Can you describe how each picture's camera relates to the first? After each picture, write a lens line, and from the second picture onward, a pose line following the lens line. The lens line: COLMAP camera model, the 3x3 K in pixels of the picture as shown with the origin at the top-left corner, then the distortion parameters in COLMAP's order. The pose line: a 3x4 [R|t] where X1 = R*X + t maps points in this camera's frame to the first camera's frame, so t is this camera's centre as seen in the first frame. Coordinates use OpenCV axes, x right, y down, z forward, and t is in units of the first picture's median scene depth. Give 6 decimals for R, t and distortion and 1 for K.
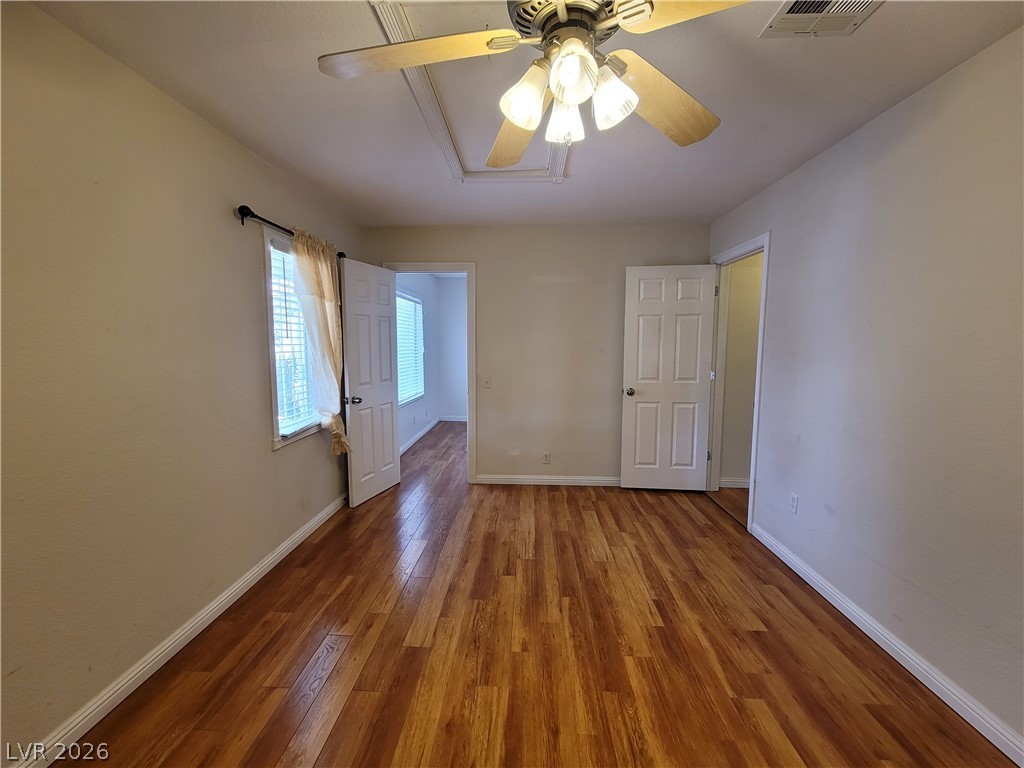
lens RADIAL K [[420.3, 0, 509.3], [0, 420.3, 383.7], [0, 0, 1]] dist [-0.007985, 0.003002]
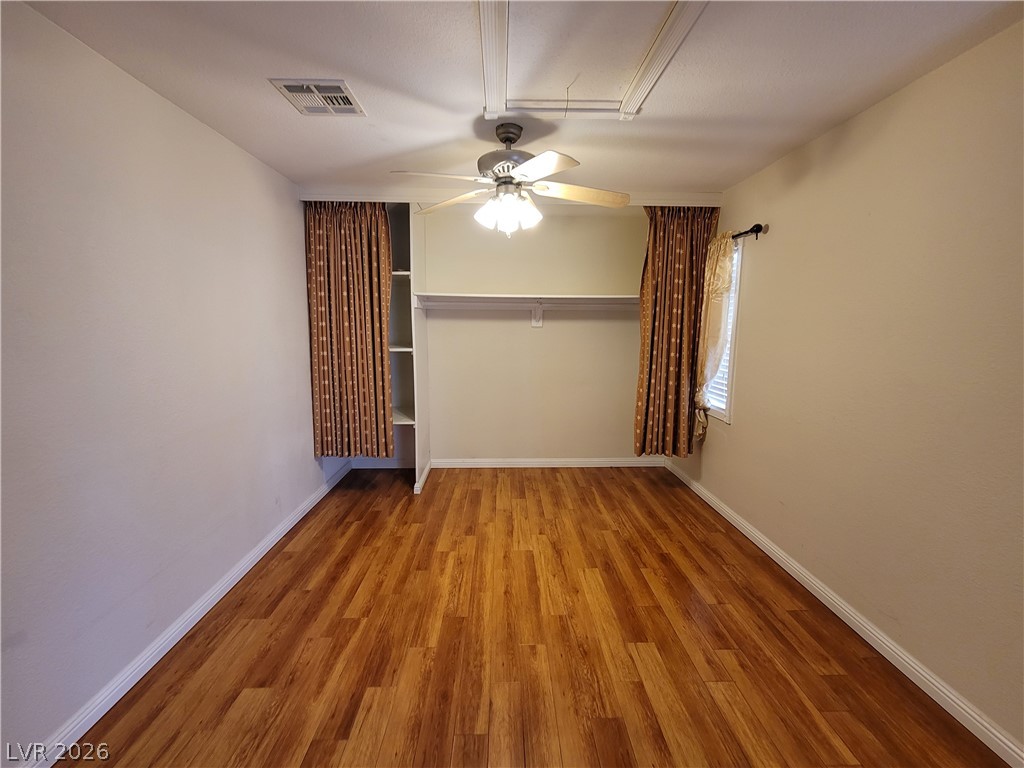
lens RADIAL K [[420.3, 0, 509.3], [0, 420.3, 383.7], [0, 0, 1]] dist [-0.007985, 0.003002]
pose [[-0.997700, 0.004054, -0.067659, 0.151191], [-0.012582, 0.969784, 0.243642, -0.210469], [0.066603, 0.243933, -0.967502, 1.729567]]
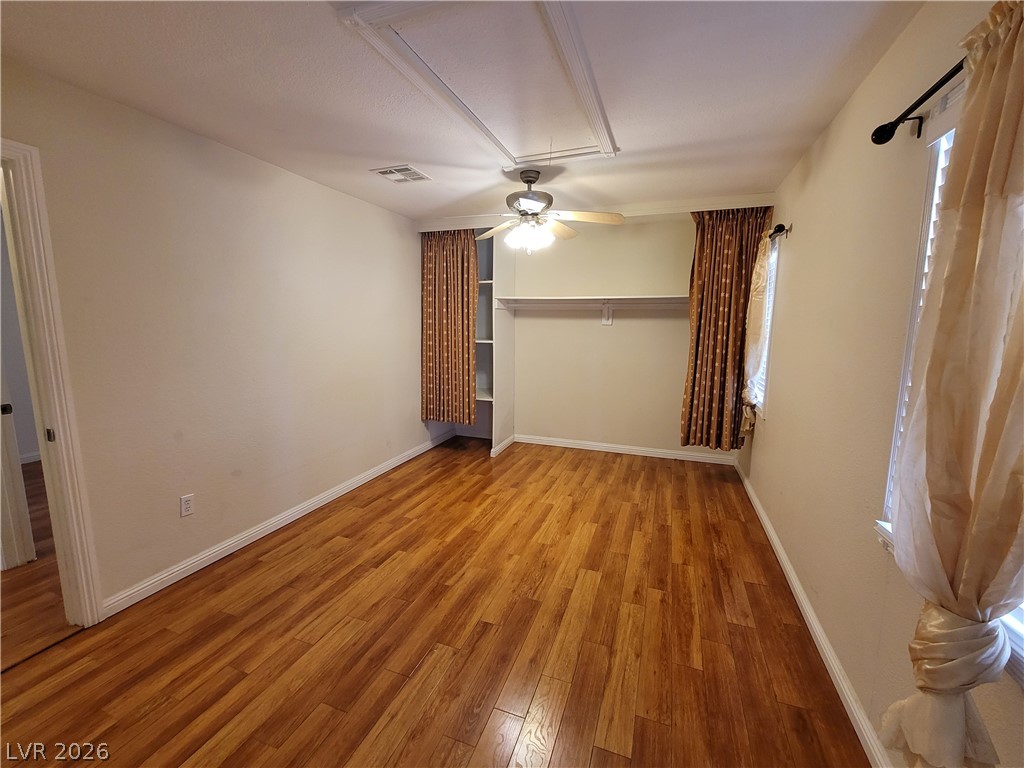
lens RADIAL K [[420.3, 0, 509.3], [0, 420.3, 383.7], [0, 0, 1]] dist [-0.007985, 0.003002]
pose [[-0.950467, -0.052343, 0.306387, -0.333472], [0.023390, 0.970880, 0.238423, -0.227725], [-0.309945, 0.233780, -0.921565, 2.038172]]
